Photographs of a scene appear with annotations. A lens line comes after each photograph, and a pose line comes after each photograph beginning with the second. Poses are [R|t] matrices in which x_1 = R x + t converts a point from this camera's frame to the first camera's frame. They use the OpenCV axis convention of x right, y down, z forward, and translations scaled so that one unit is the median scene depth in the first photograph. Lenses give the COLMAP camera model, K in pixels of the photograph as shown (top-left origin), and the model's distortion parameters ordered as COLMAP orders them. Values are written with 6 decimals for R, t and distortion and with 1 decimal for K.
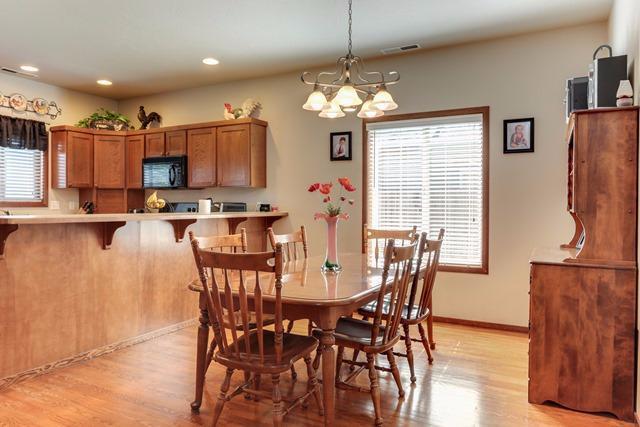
lens RADIAL K [[453.0, 0, 320.2], [0, 453.0, 209.4], [0, 0, 1]] dist [0.000297, 0.001463]
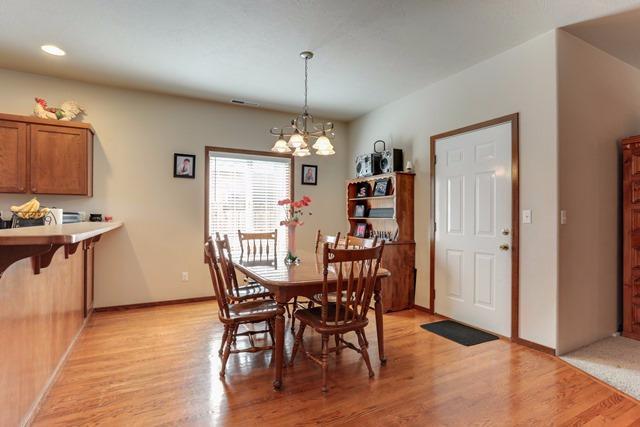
lens RADIAL K [[323.5, 0, 320.2], [0, 323.5, 217.4], [0, 0, 1]] dist [0.004170, 0.000520]
pose [[0.574308, -0.004380, 0.818627, -0.455284], [0.005812, 0.999982, 0.001272, -0.001970], [-0.818618, 0.004027, 0.574324, 0.216262]]
